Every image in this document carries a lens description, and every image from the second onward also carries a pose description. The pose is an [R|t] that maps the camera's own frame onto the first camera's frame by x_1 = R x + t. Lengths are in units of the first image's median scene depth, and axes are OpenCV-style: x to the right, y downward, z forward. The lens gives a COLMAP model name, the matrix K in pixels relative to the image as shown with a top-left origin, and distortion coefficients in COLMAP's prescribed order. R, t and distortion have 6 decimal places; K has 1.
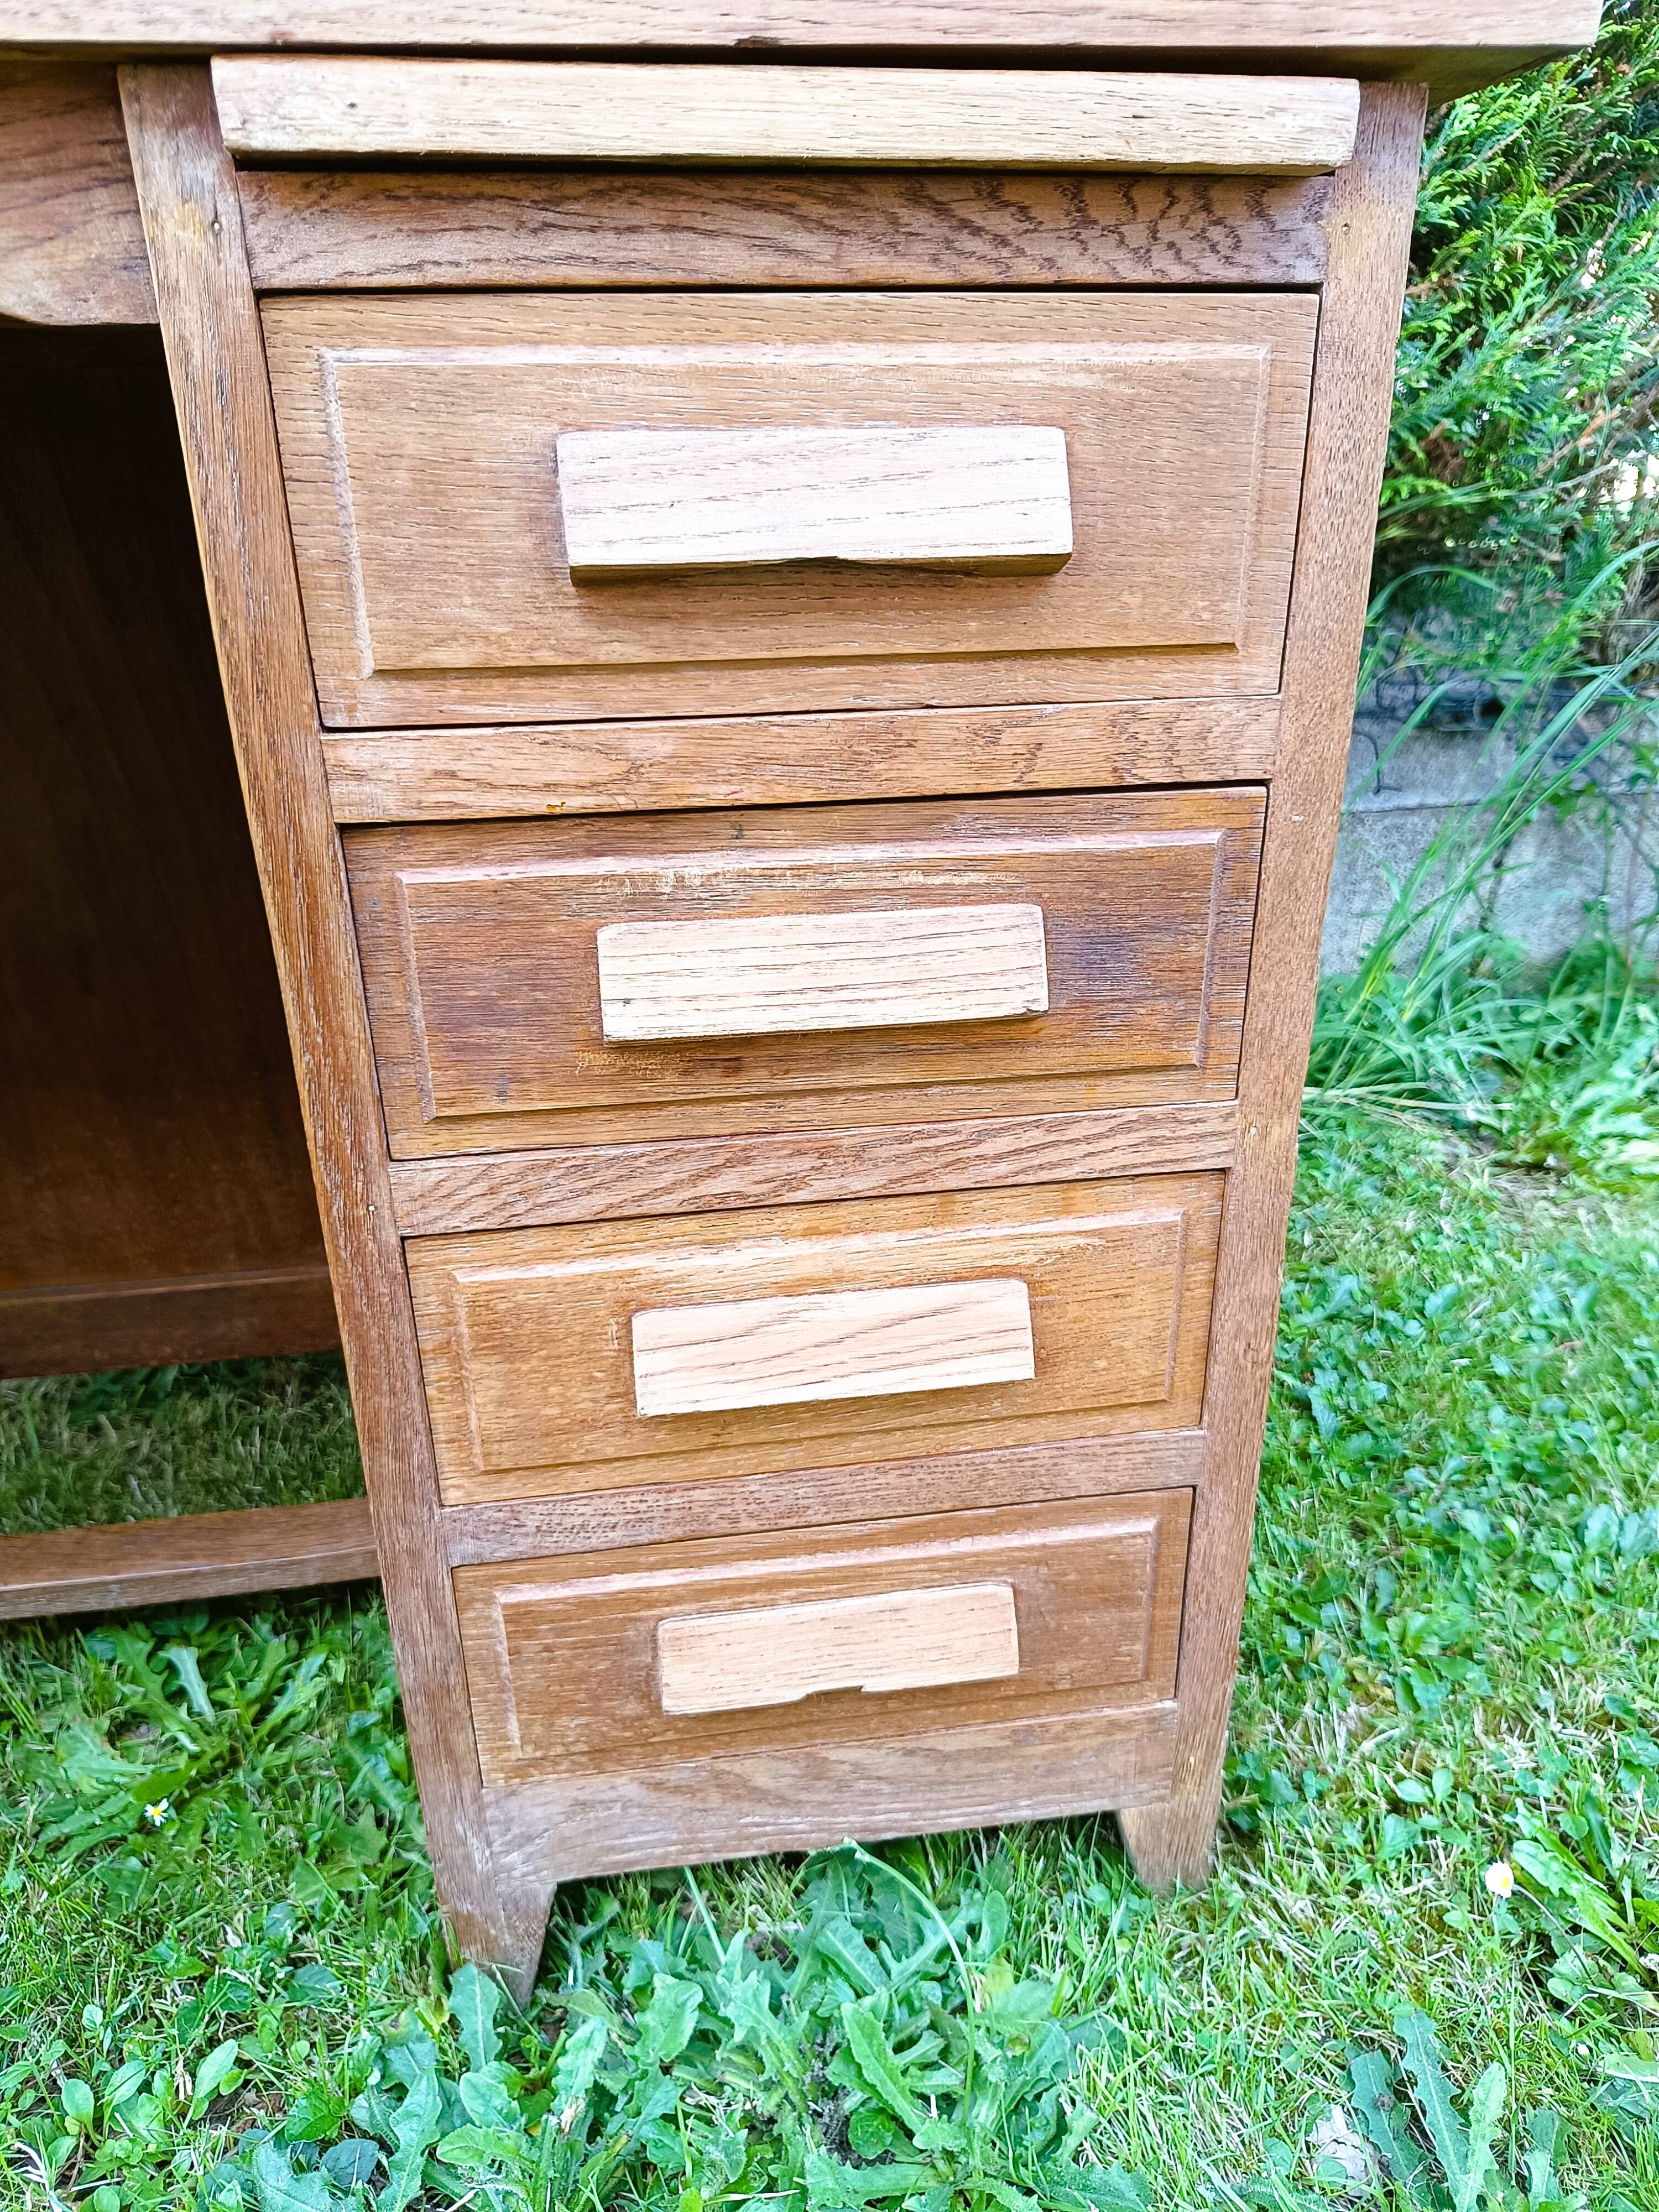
lens RADIAL K [[1539.9, 0, 818.7], [0, 1539.9, 1114.1], [0, 0, 1]] dist [0.017752, -0.025763]
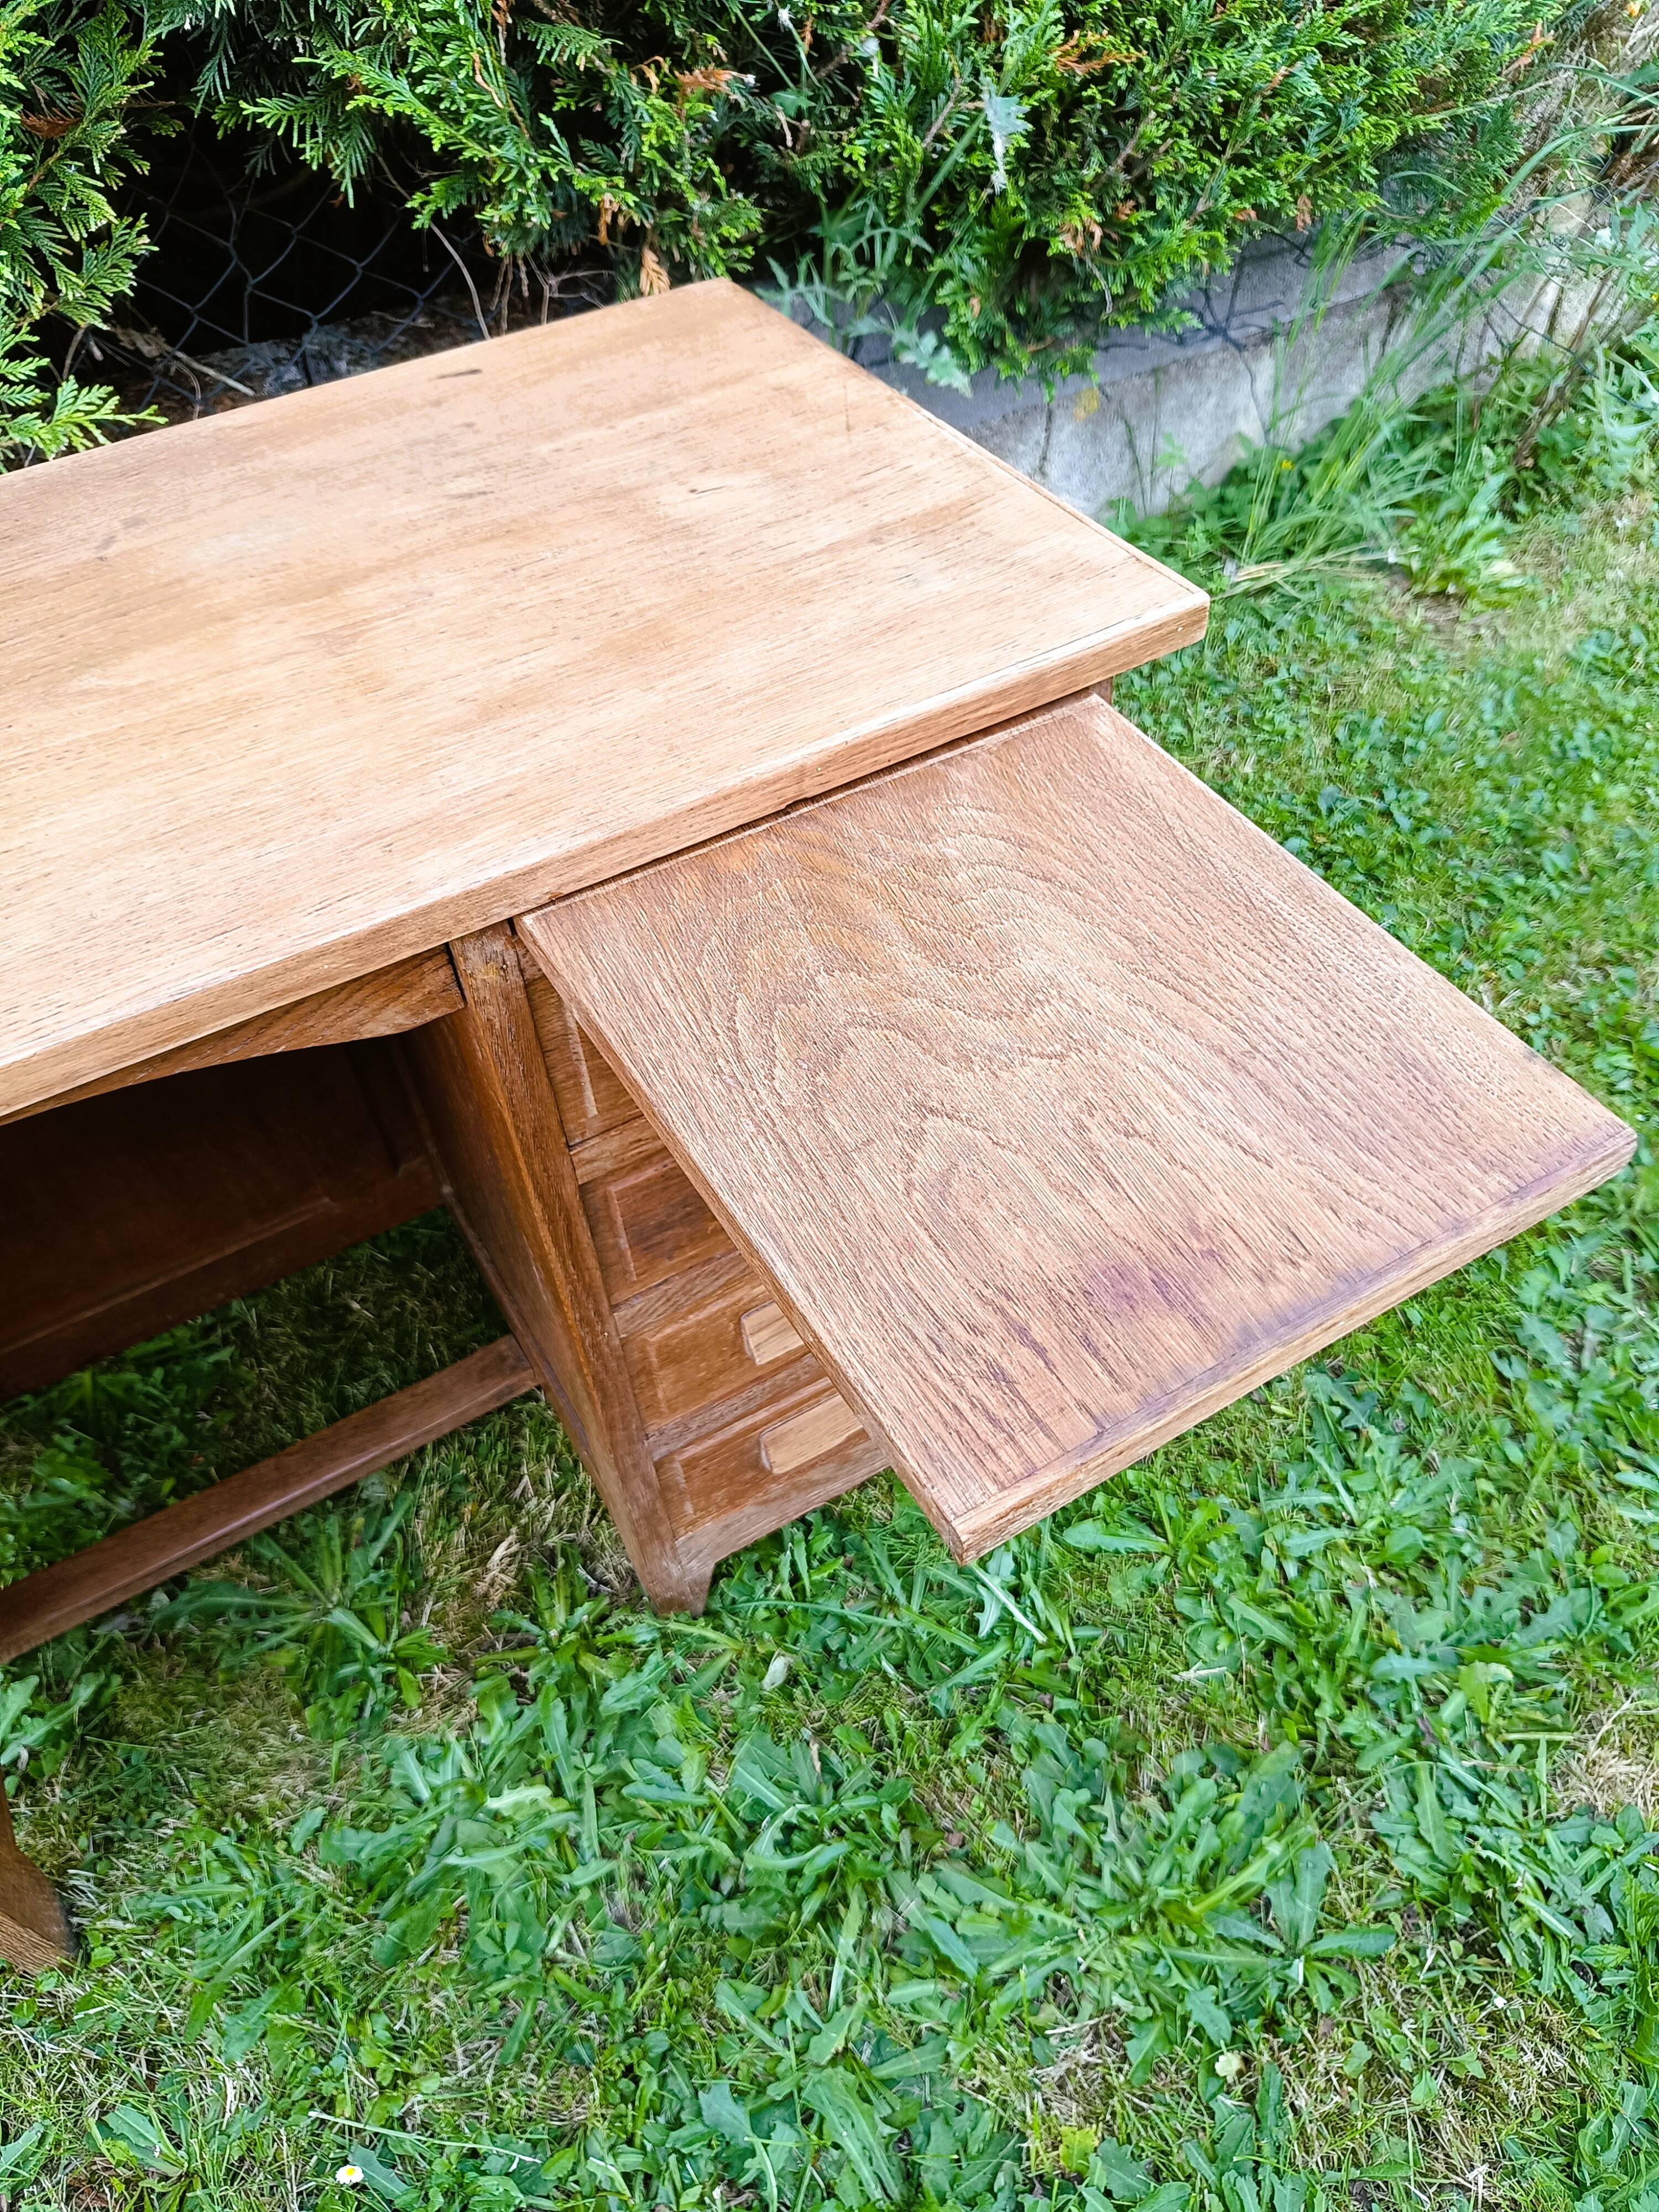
lens RADIAL K [[1551.3, 0, 825.4], [0, 1551.3, 1100.7], [0, 0, 1]] dist [0.019007, -0.020454]
pose [[0.946043, -0.258372, 0.195566, -1.146791], [0.153129, 0.888348, 0.432884, -0.614210], [-0.285576, -0.379580, 0.879980, -0.717850]]
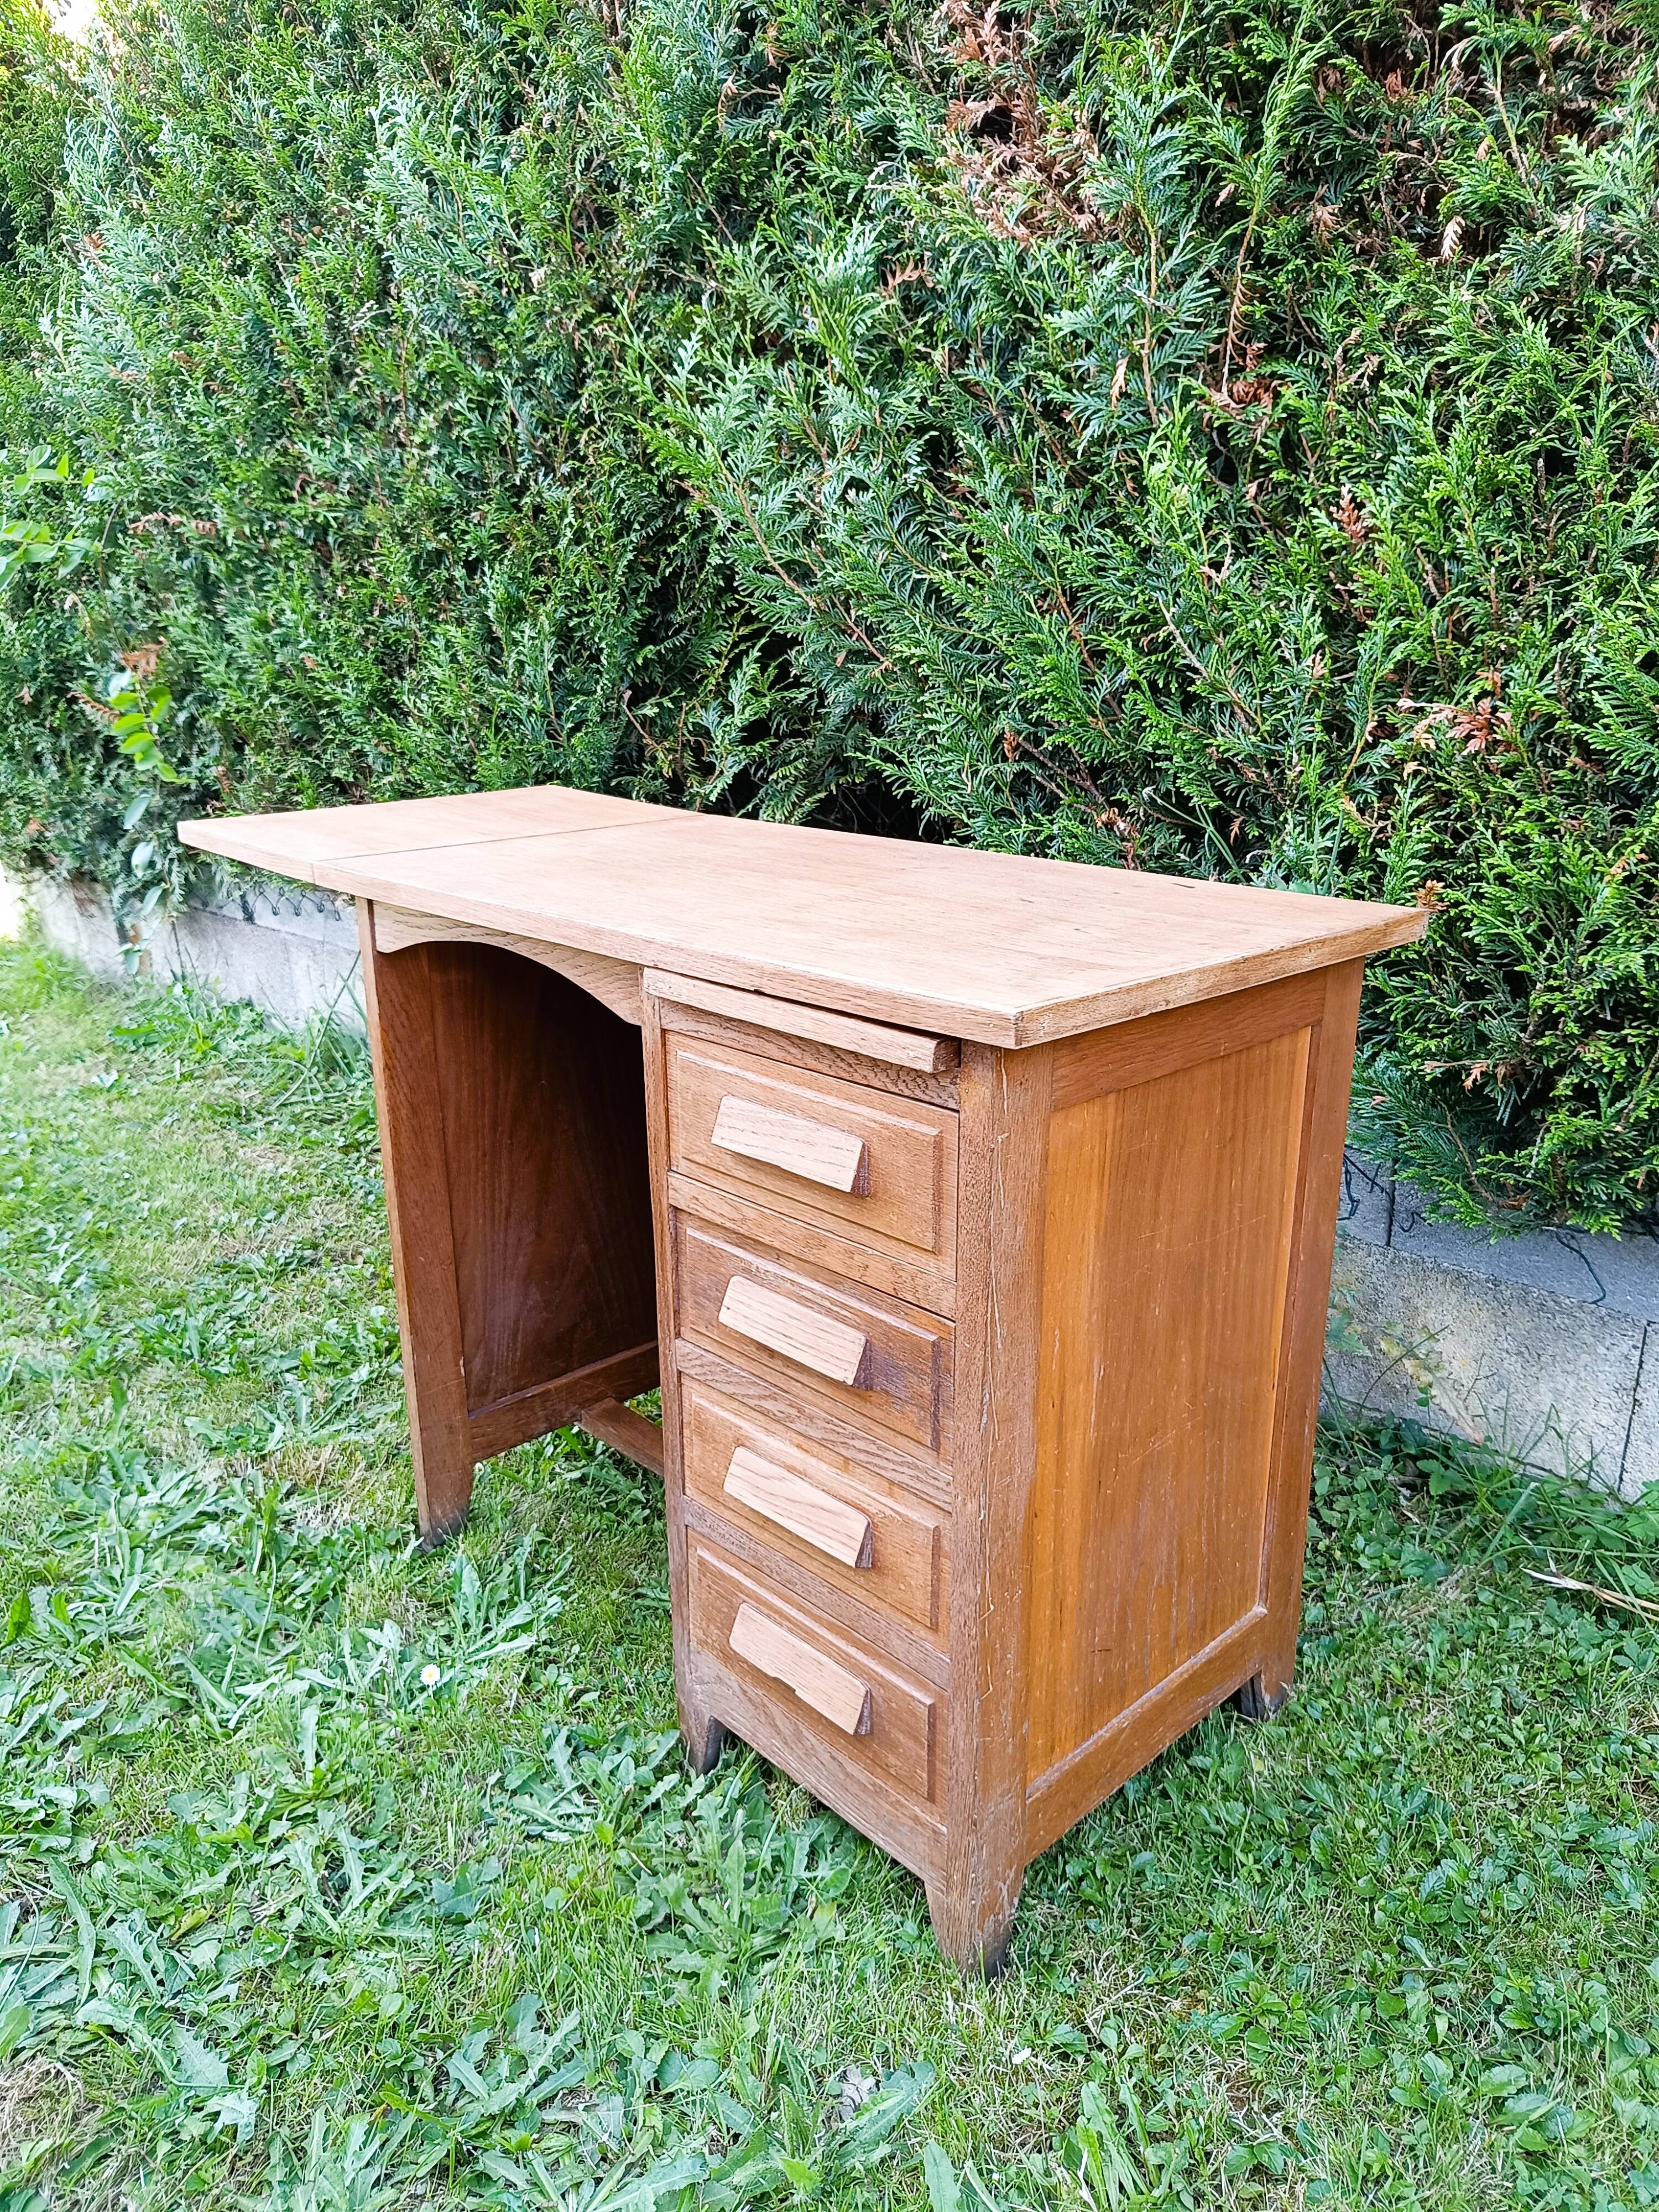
lens RADIAL K [[1539.9, 0, 824.8], [0, 1539.9, 1105.2], [0, 0, 1]] dist [0.017752, -0.025763]
pose [[0.579993, 0.252928, -0.774362, 1.390402], [-0.342425, 0.938215, 0.049972, -0.434298], [0.739157, 0.236177, 0.630767, -0.371679]]
